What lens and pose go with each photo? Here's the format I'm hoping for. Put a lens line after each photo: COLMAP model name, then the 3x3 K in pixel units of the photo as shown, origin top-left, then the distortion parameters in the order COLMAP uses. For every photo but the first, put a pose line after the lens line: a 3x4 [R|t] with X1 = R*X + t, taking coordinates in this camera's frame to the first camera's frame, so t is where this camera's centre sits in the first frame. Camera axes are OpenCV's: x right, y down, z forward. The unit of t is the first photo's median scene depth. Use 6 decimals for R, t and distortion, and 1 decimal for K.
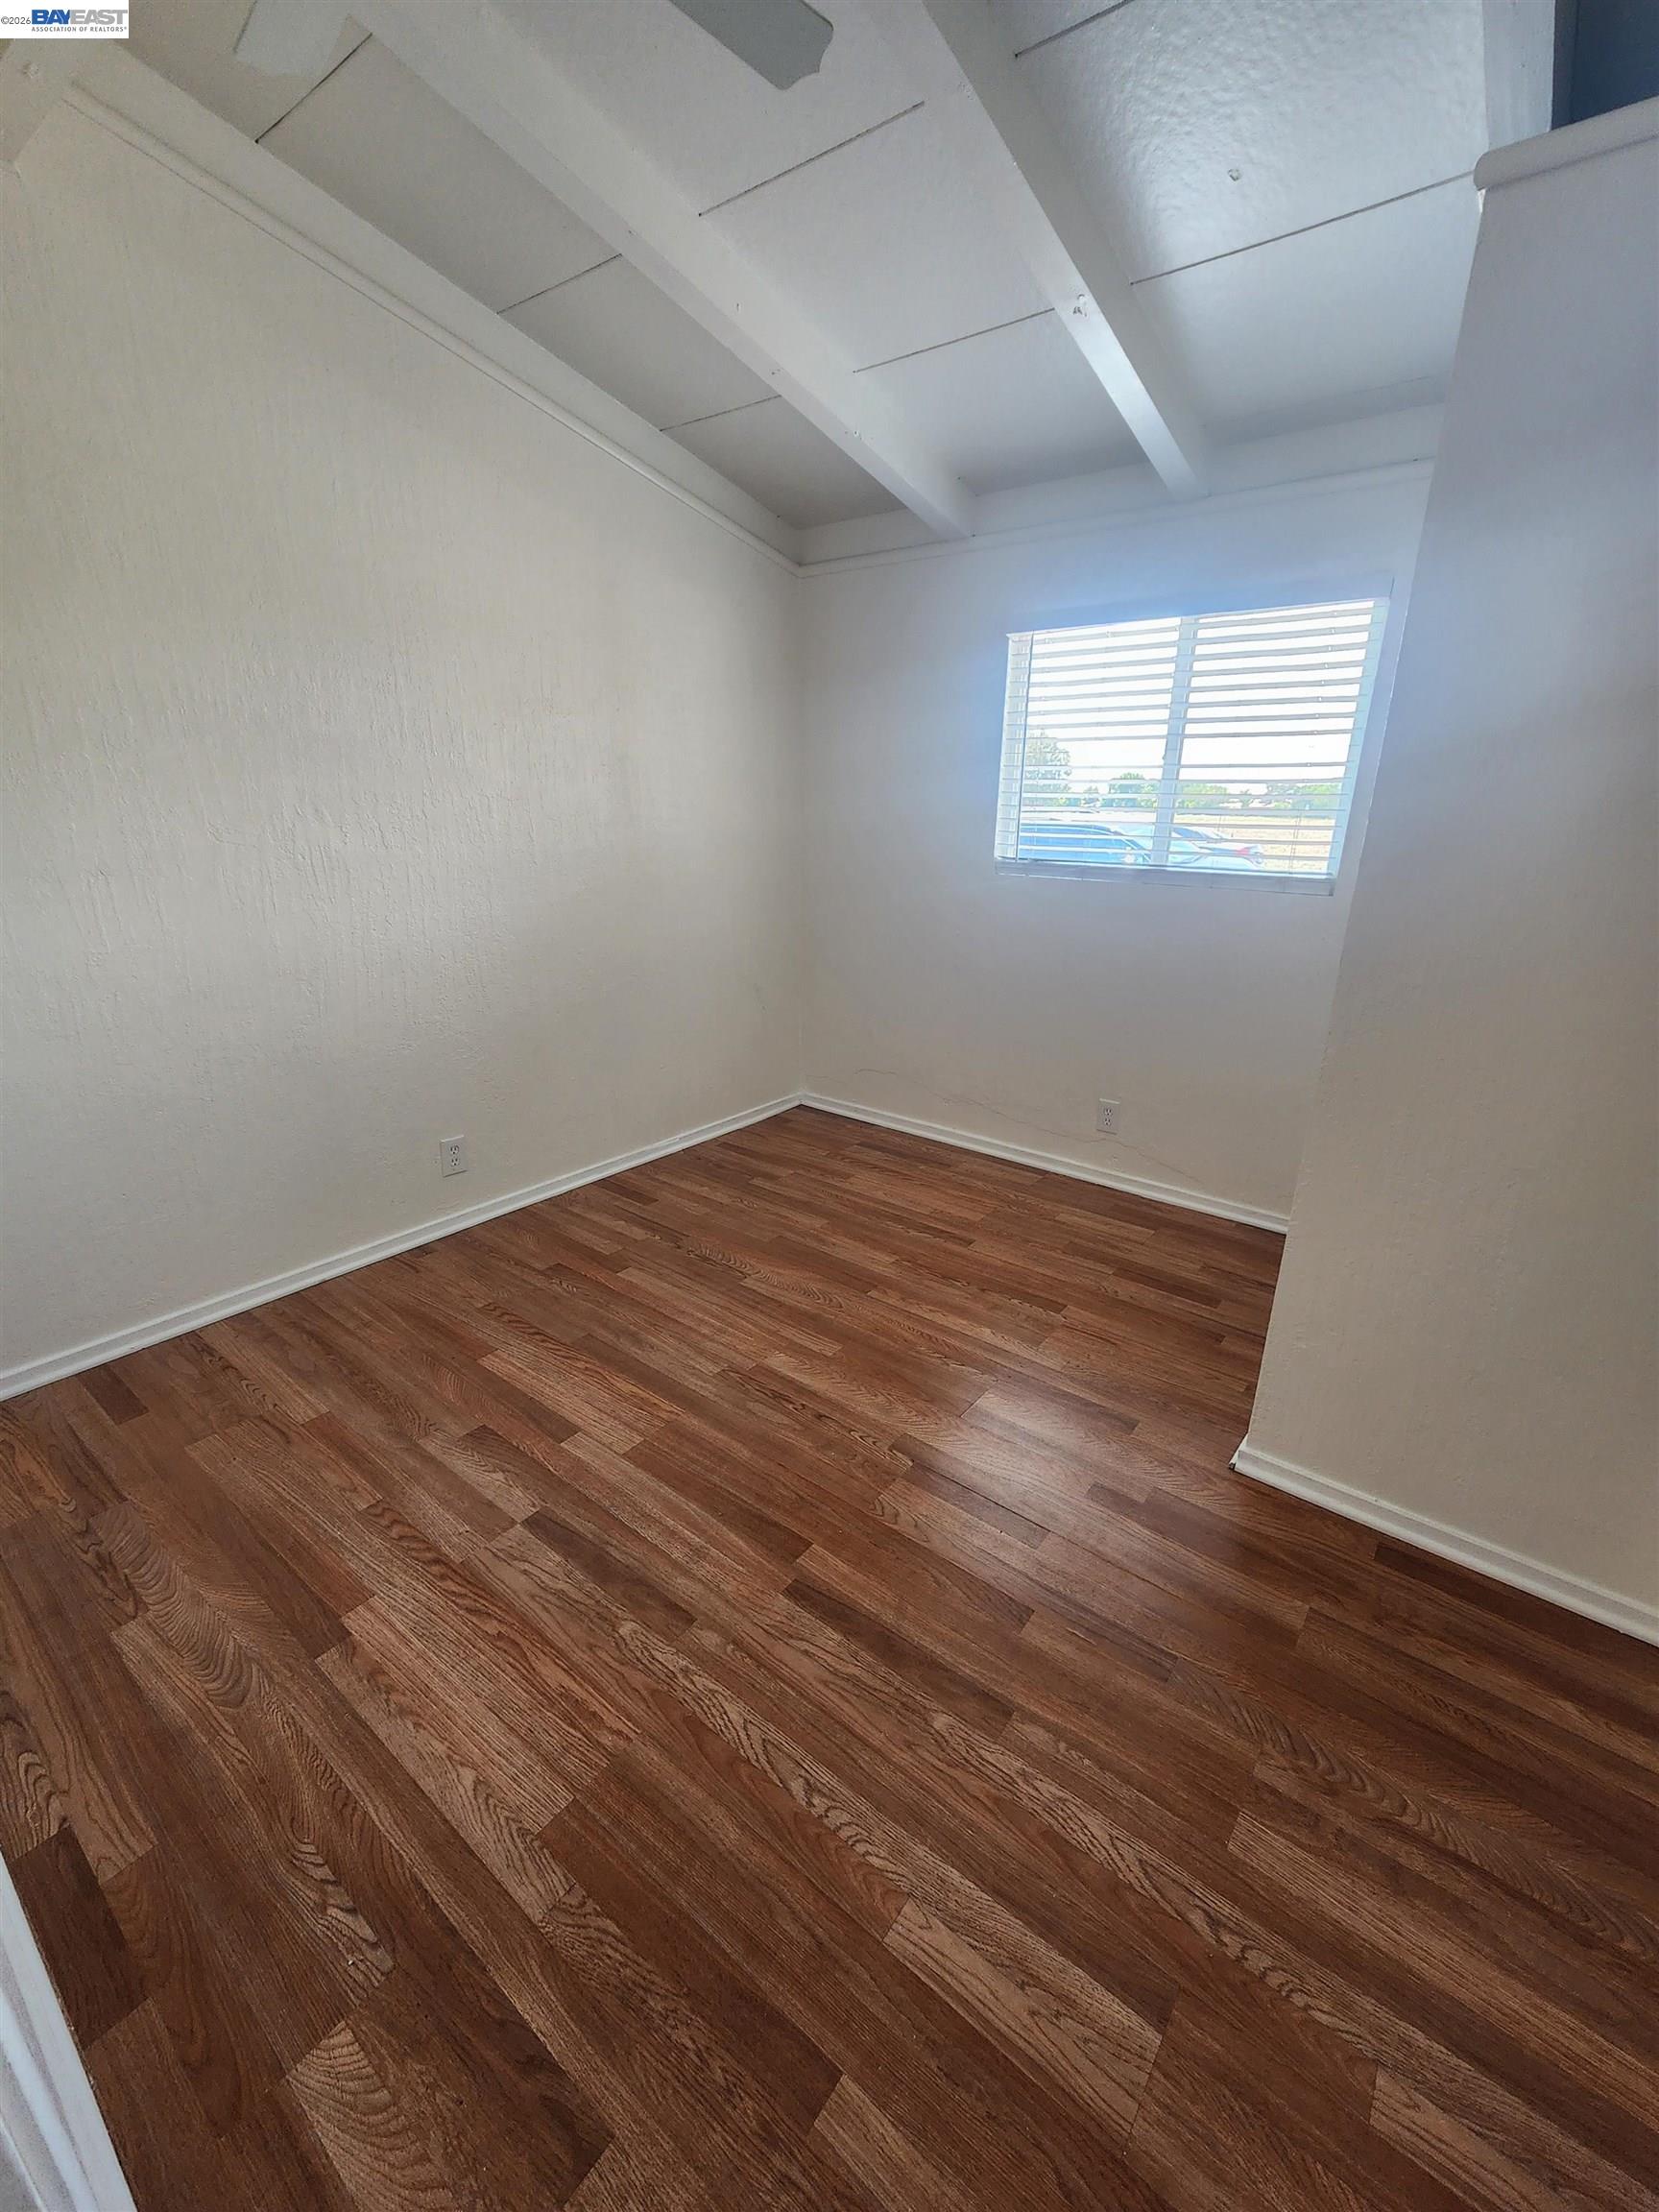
lens RADIAL K [[911.1, 0, 834.5], [0, 911.1, 1103.2], [0, 0, 1]] dist [-0.003594, 0.002627]
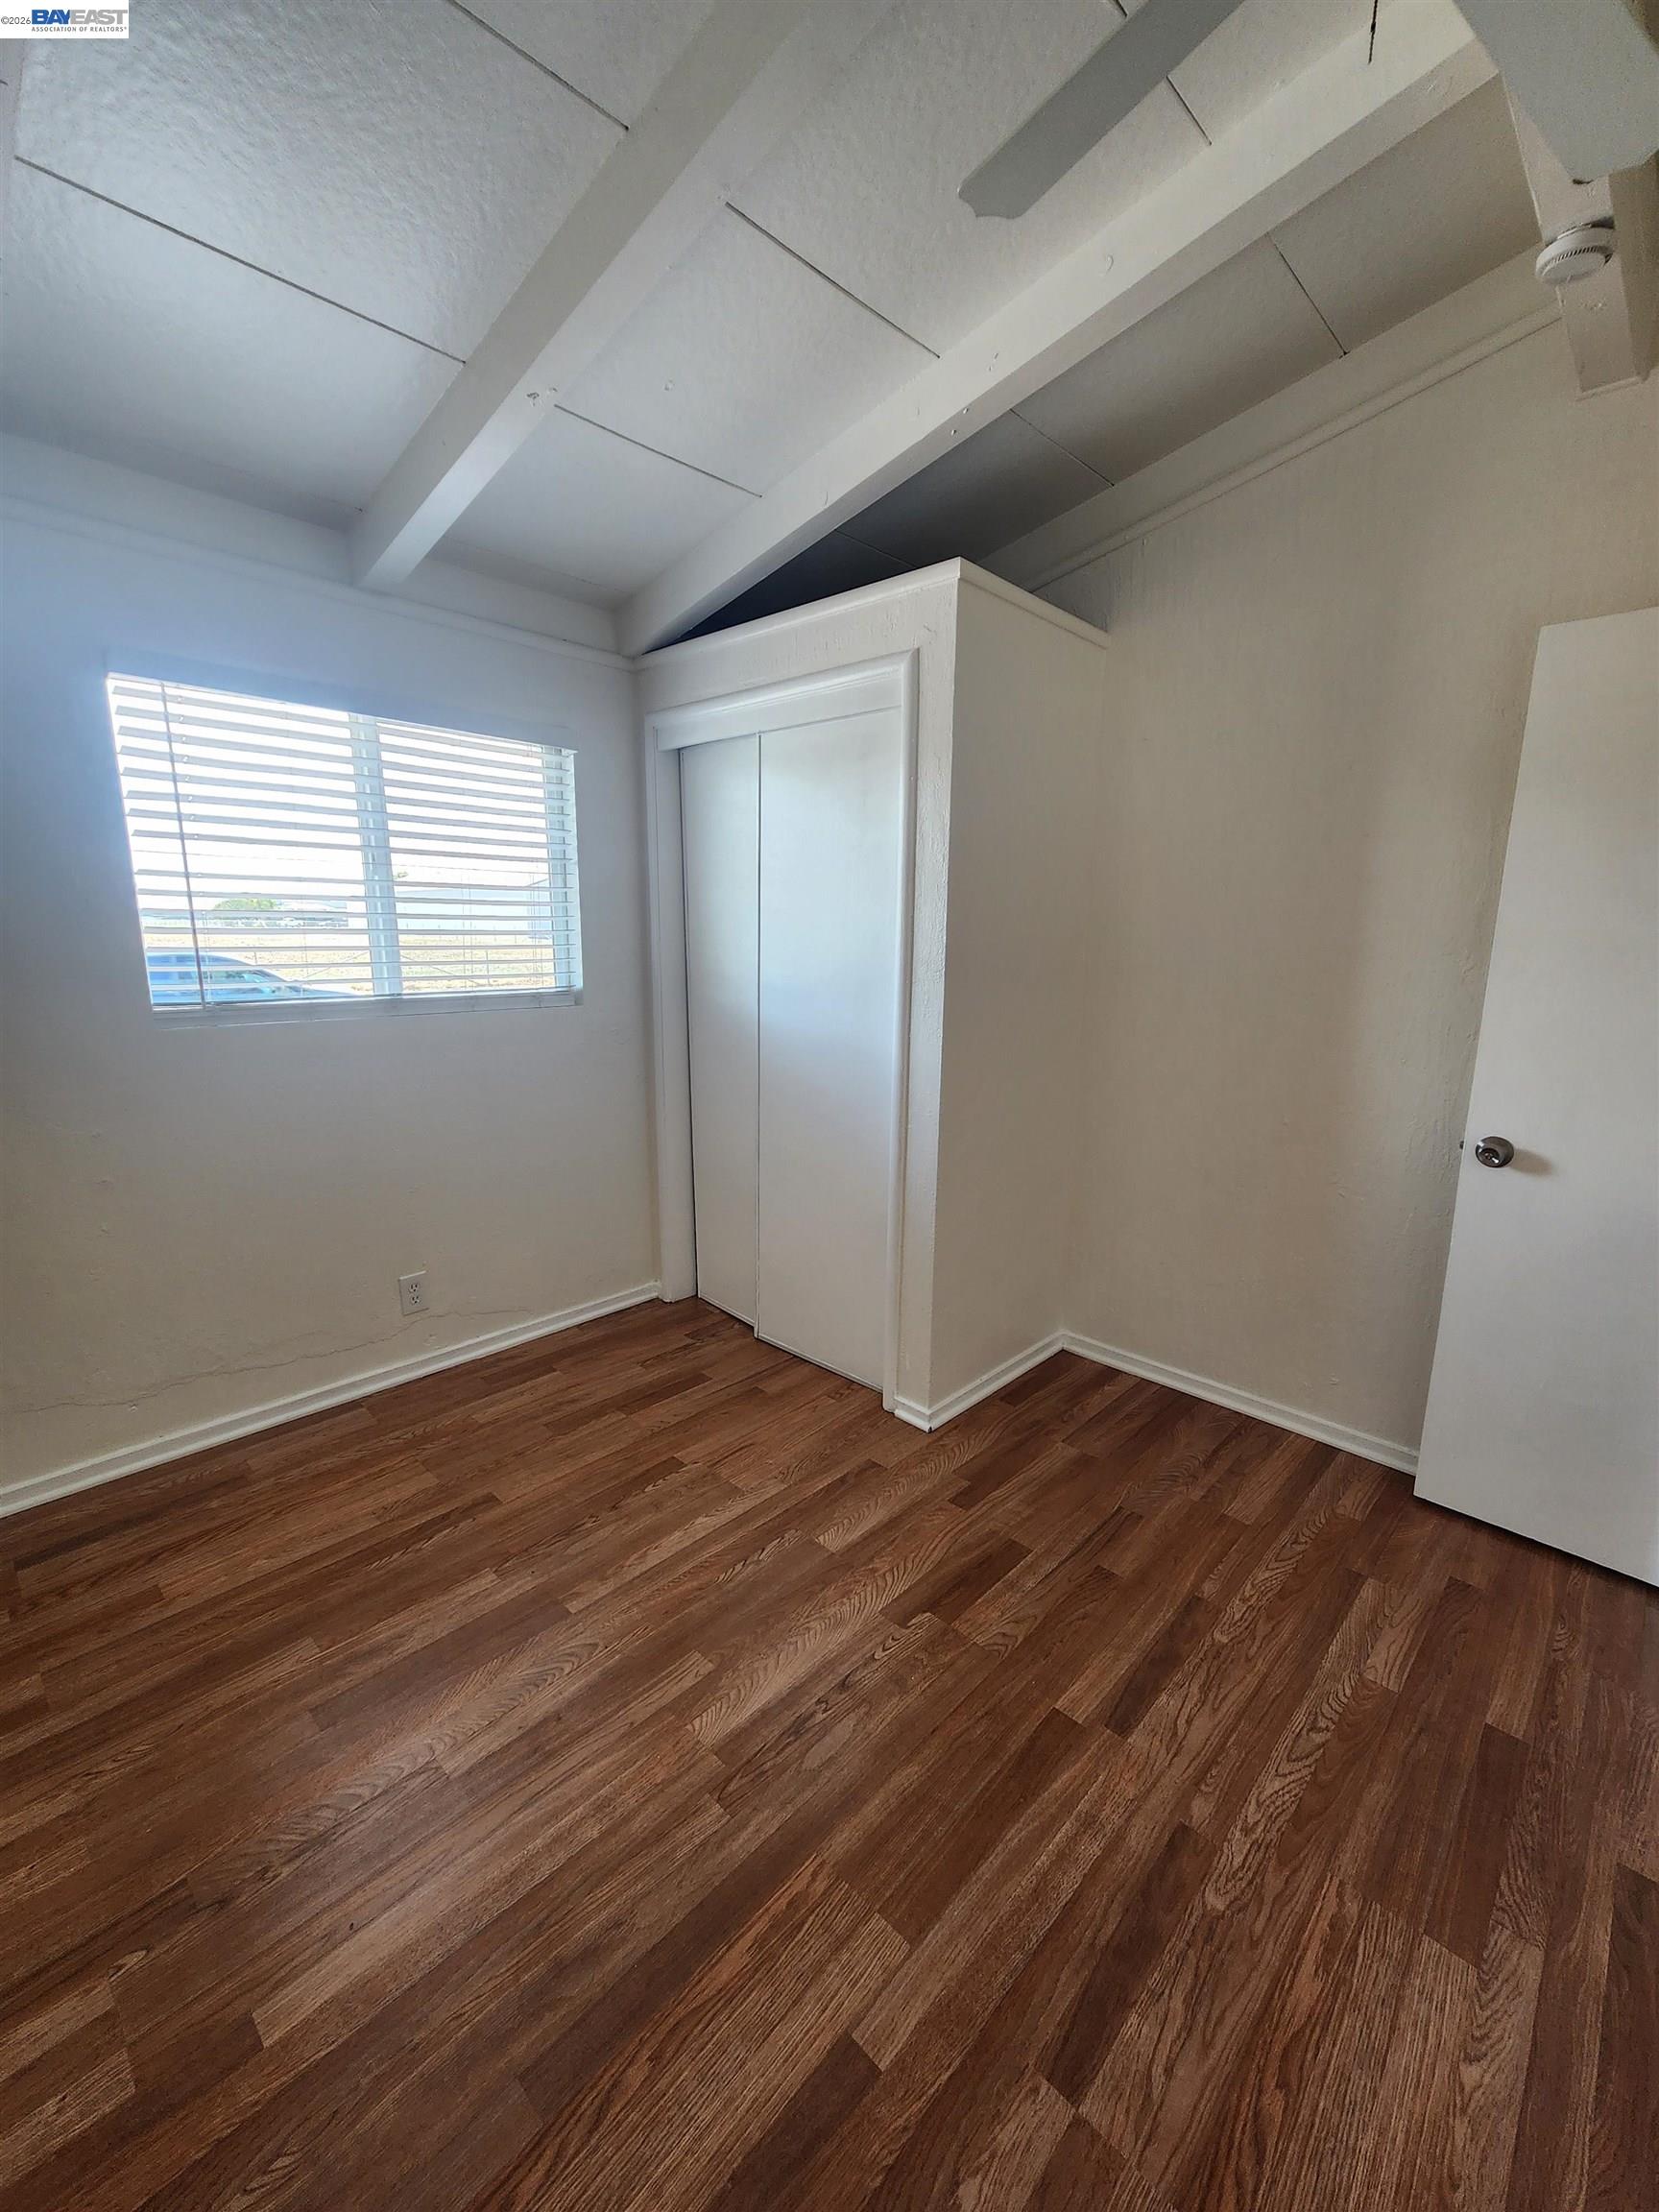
lens RADIAL K [[911.1, 0, 837.8], [0, 911.1, 1122.4], [0, 0, 1]] dist [-0.003594, 0.002627]
pose [[0.097704, -0.224558, 0.969550, -0.875845], [0.299496, 0.935686, 0.186534, -0.349293], [-0.949082, 0.272151, 0.158674, 0.950287]]
